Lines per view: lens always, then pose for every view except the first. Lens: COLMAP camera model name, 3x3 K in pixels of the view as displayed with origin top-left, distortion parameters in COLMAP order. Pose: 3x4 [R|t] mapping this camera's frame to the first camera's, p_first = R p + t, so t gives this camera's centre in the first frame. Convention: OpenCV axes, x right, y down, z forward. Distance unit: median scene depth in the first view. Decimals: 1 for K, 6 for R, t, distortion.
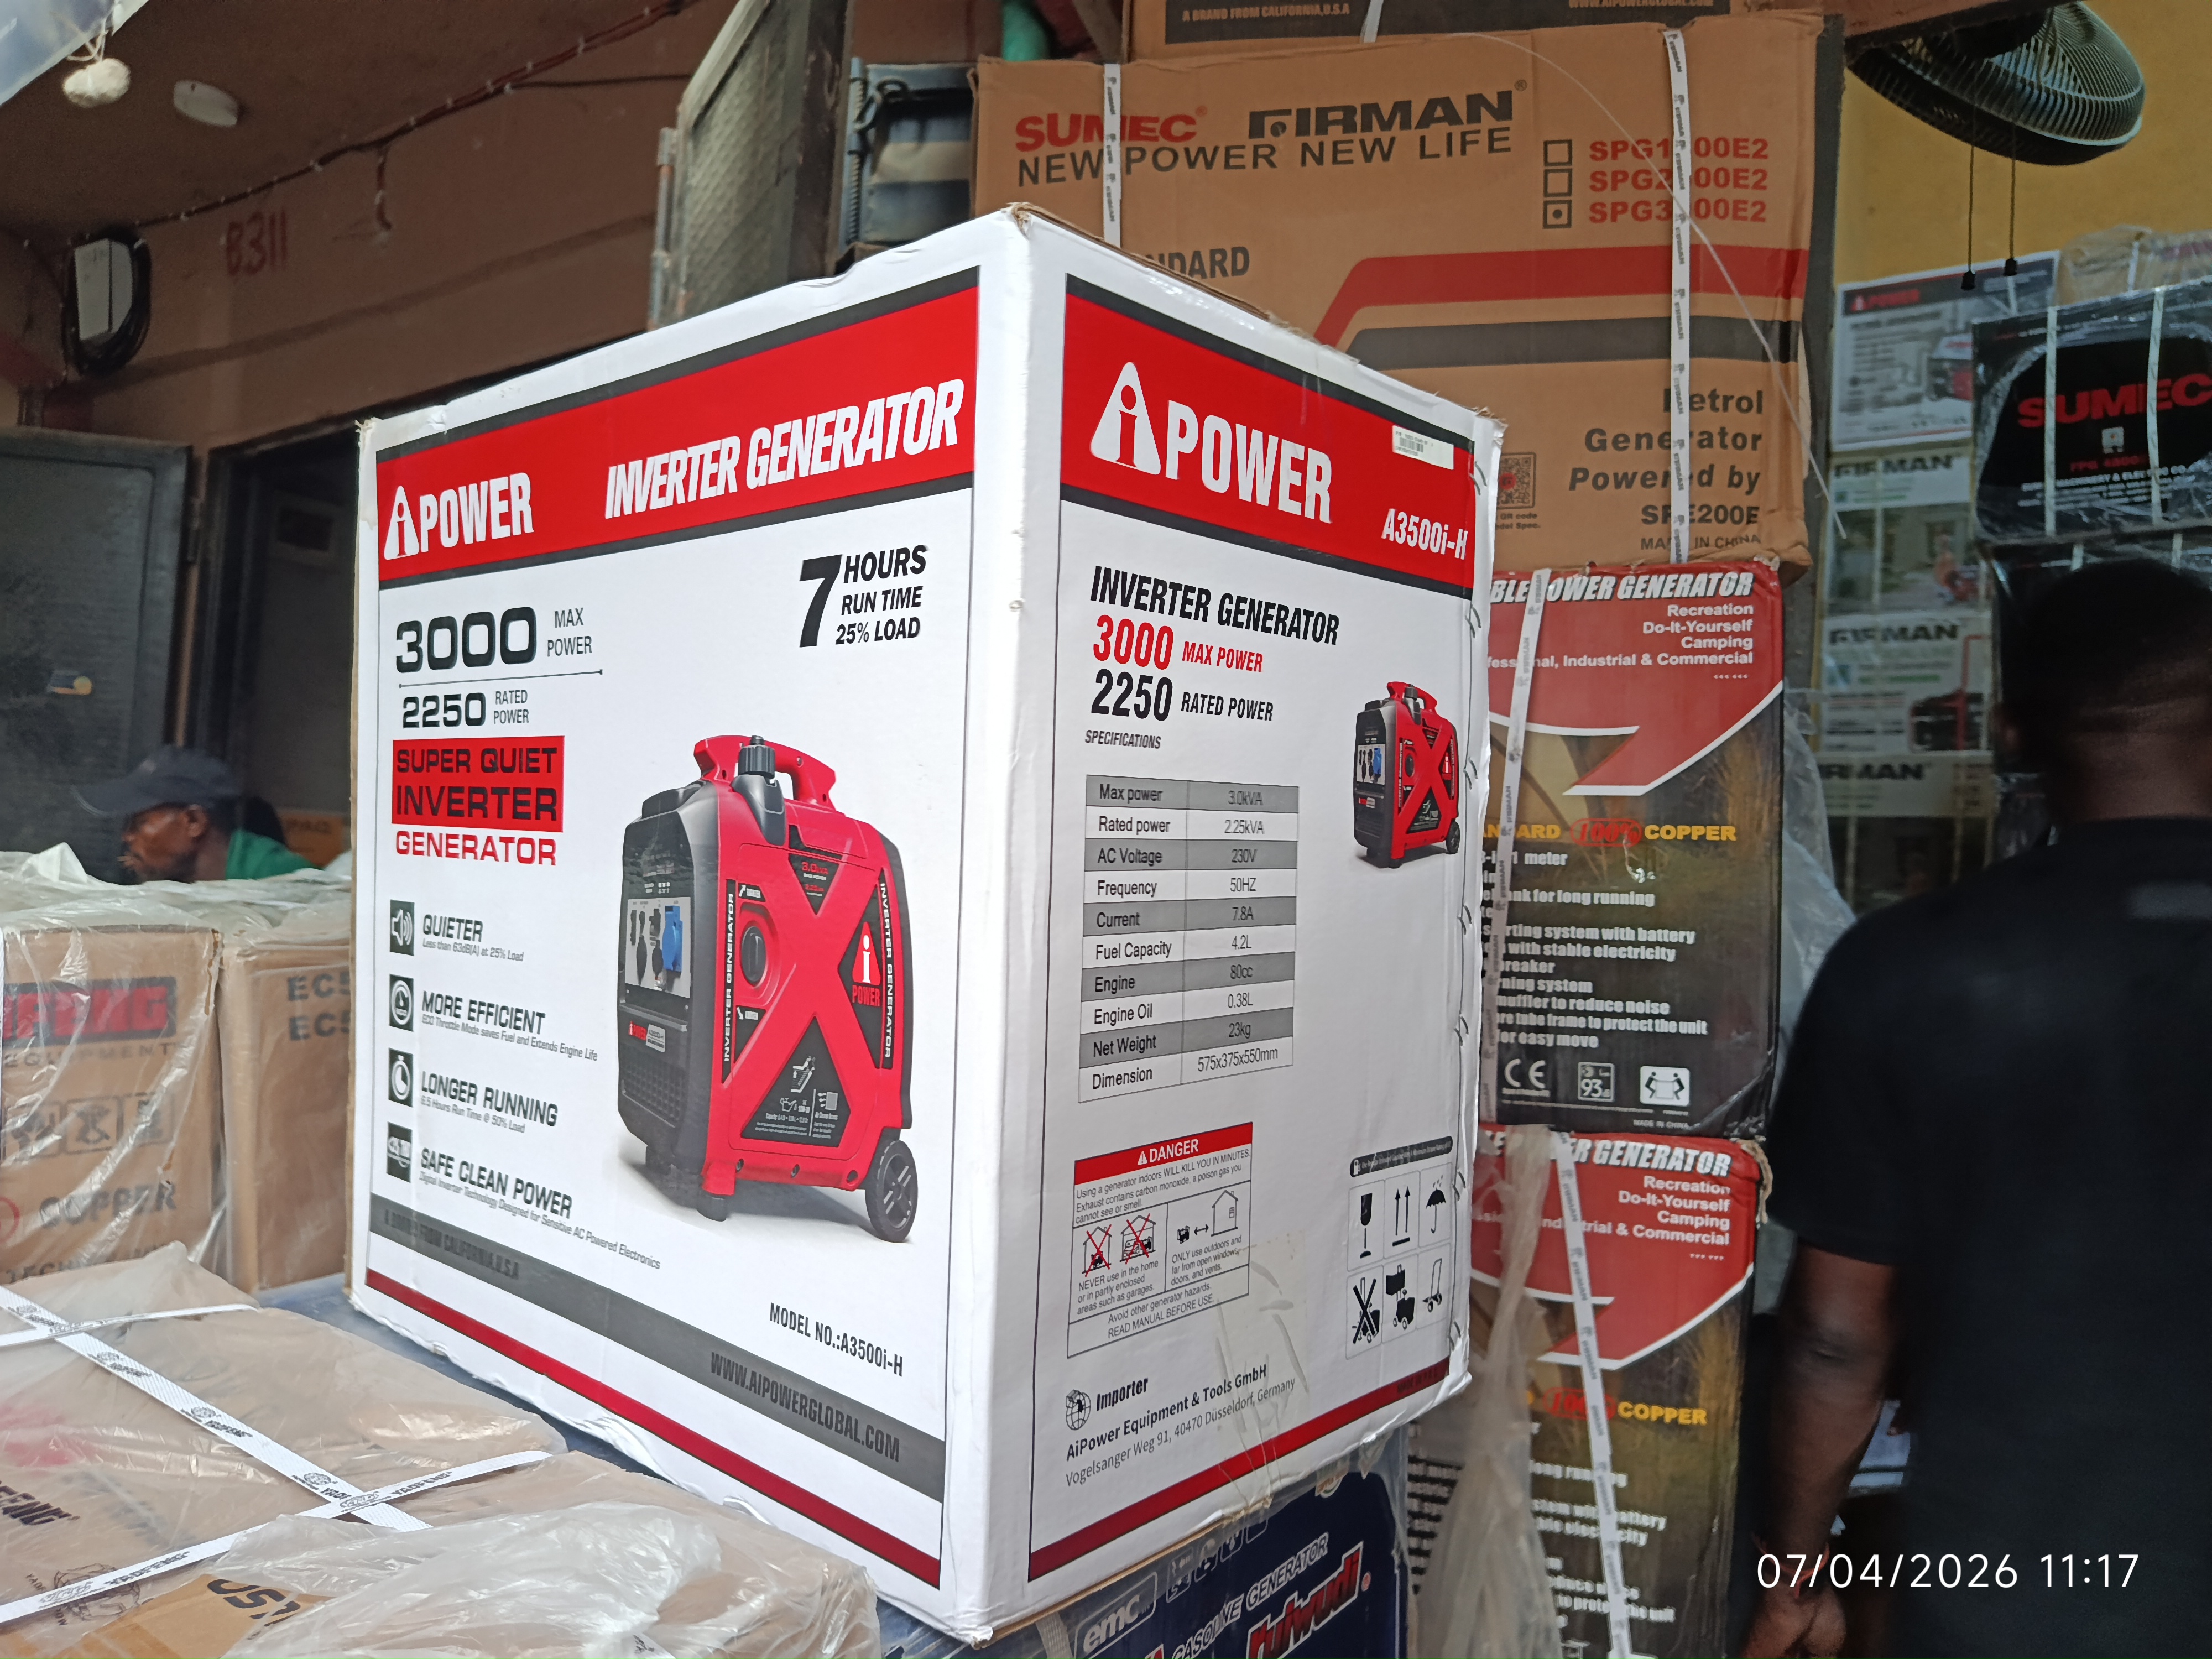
lens RADIAL K [[1612.9, 0, 1104.0], [0, 1612.9, 873.8], [0, 0, 1]] dist [0.119824, -0.307347]
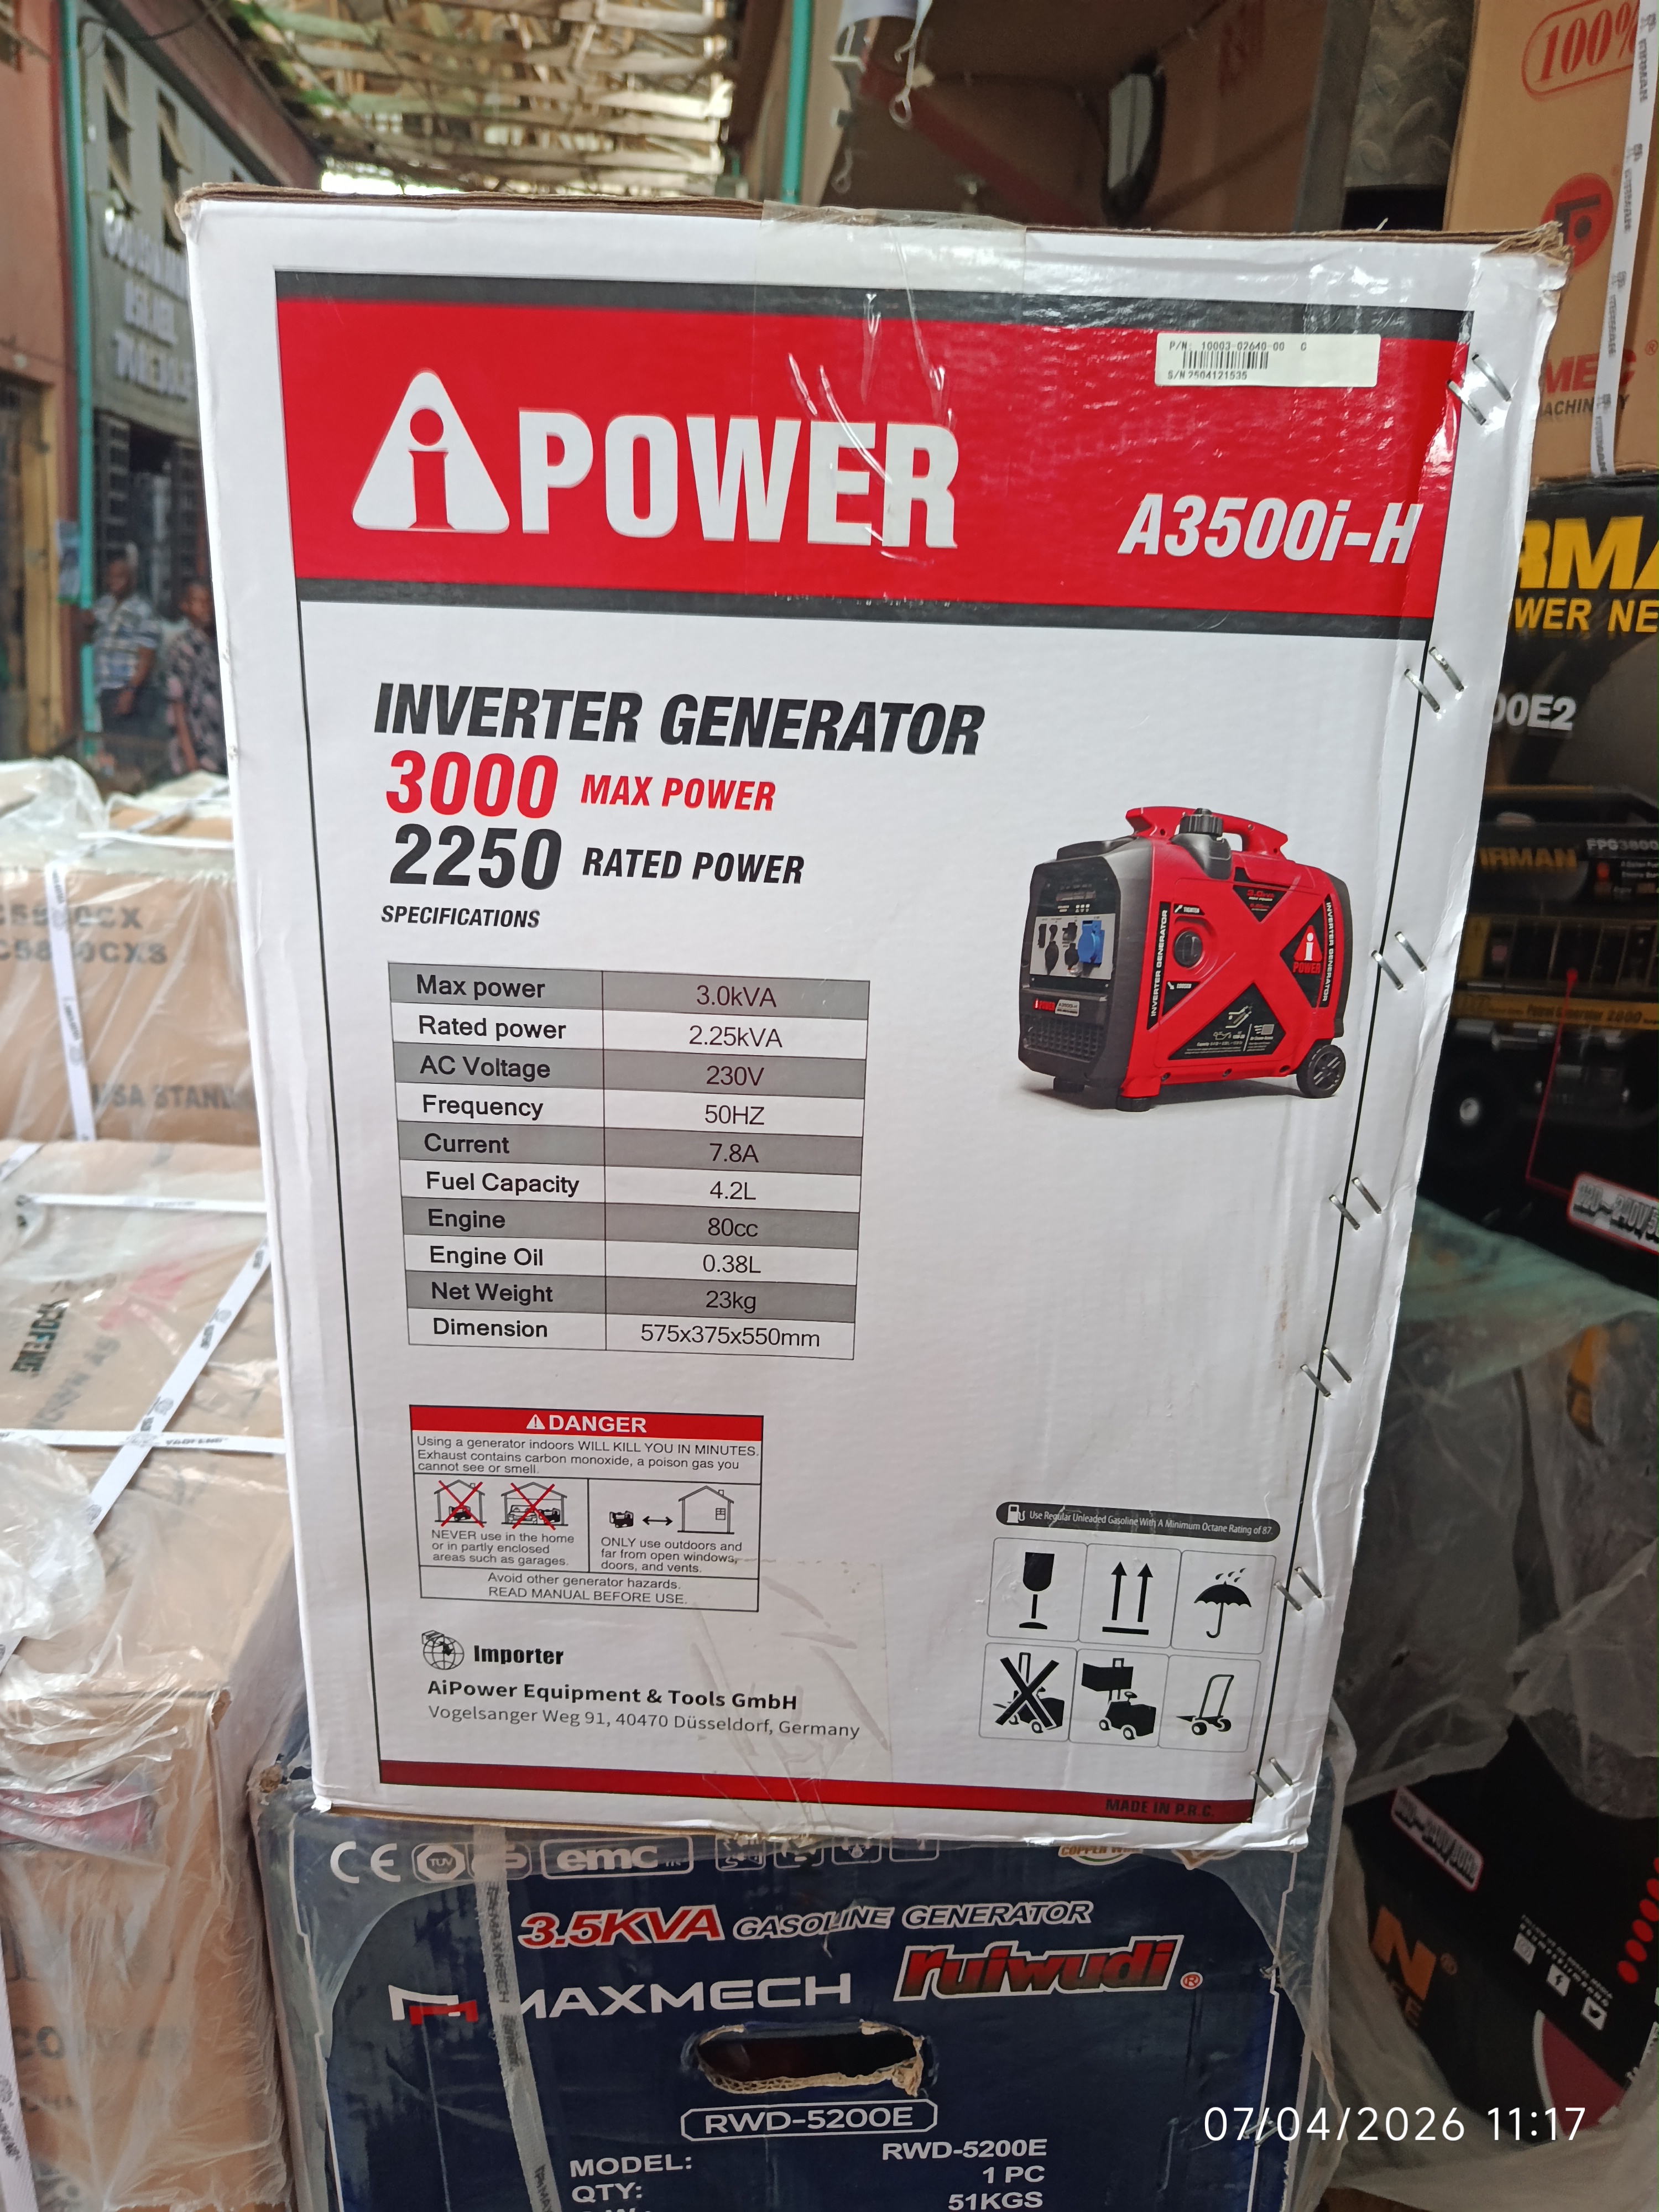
lens RADIAL K [[1612.9, 0, 828.6], [0, 1612.9, 1158.1], [0, 0, 1]] dist [0.119824, -0.307347]
pose [[0.629574, 0.262849, -0.731127, 0.664141], [-0.037215, 0.950156, 0.309546, -0.205216], [0.776049, -0.167673, 0.607976, 0.621604]]
